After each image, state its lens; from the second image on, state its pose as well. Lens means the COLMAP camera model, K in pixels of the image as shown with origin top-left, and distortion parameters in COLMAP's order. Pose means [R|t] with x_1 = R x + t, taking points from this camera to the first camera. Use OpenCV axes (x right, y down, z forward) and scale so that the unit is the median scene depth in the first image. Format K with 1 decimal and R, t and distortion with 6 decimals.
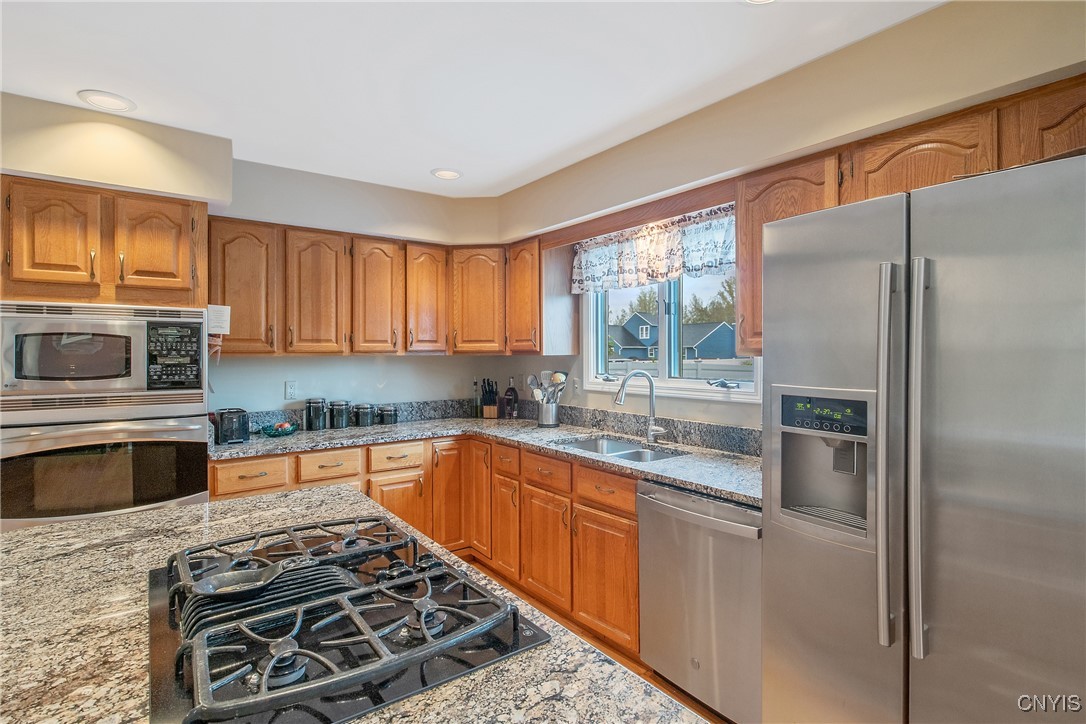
lens RADIAL K [[545.9, 0, 546.4], [0, 545.9, 354.0], [0, 0, 1]] dist [-0.010492, 0.001808]
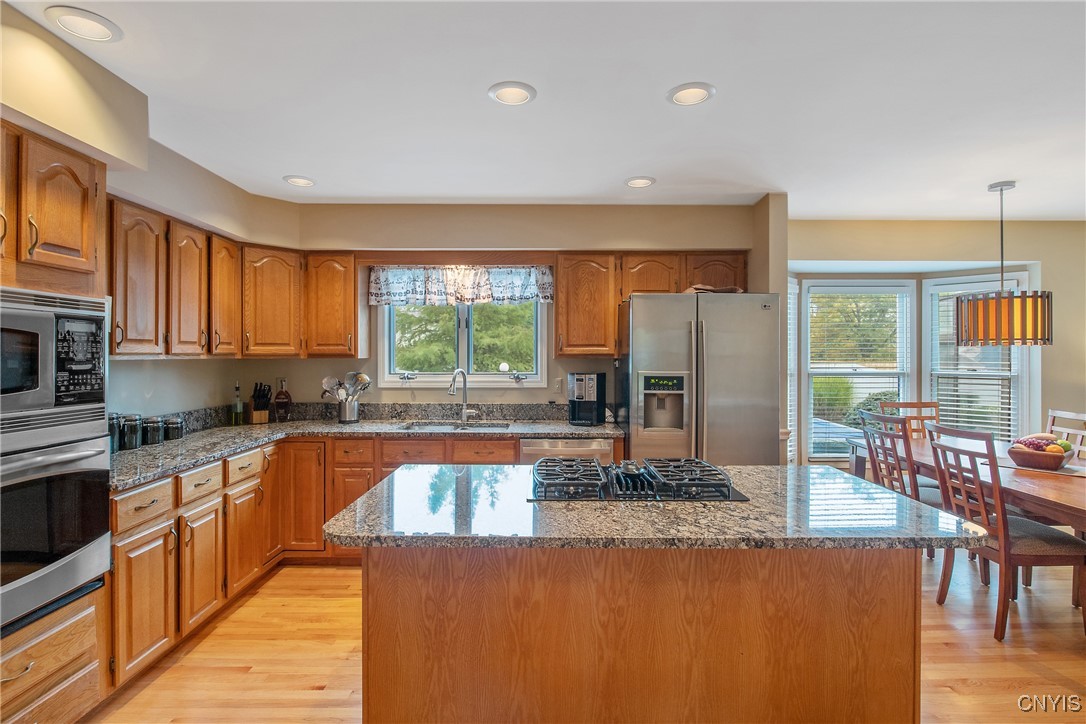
lens RADIAL K [[545.9, 0, 549.2], [0, 545.9, 355.6], [0, 0, 1]] dist [-0.010492, 0.001808]
pose [[0.591693, 0.002110, 0.806161, -0.725256], [0.001015, 0.999994, -0.003362, 0.000851], [-0.806163, 0.002808, 0.591687, 0.017913]]
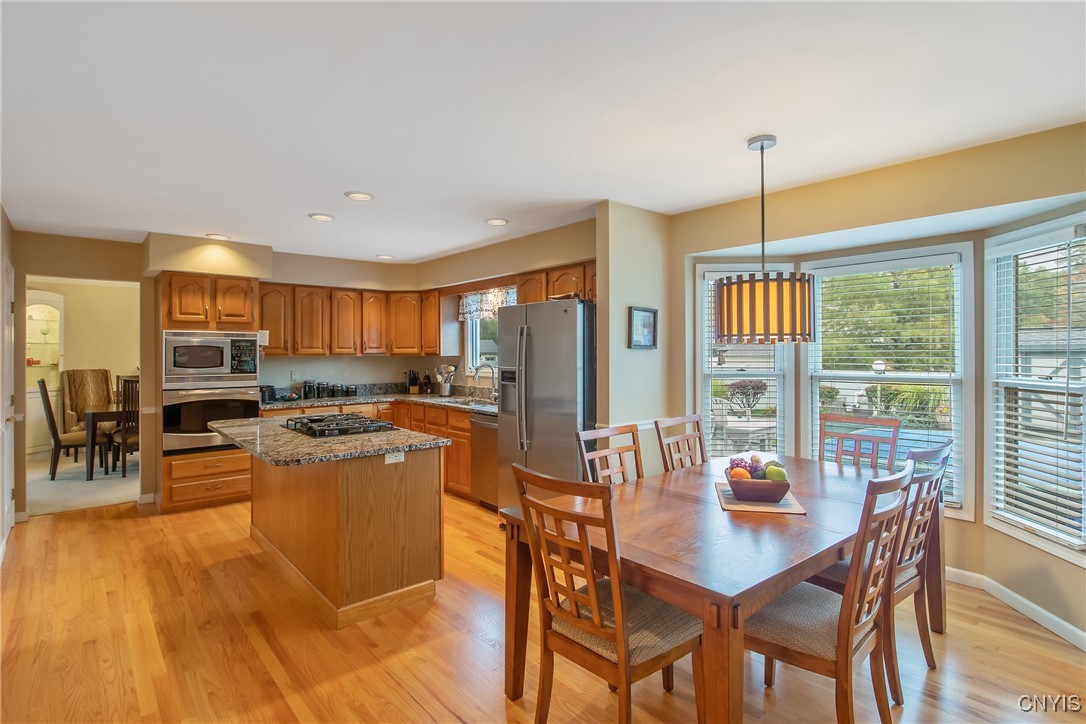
lens RADIAL K [[545.9, 0, 543.3], [0, 545.9, 351.0], [0, 0, 1]] dist [-0.010492, 0.001808]
pose [[0.997584, -0.000599, 0.069468, 0.216890], [0.000929, 0.999988, -0.004728, -0.005206], [-0.069464, 0.004781, 0.997573, -0.849092]]
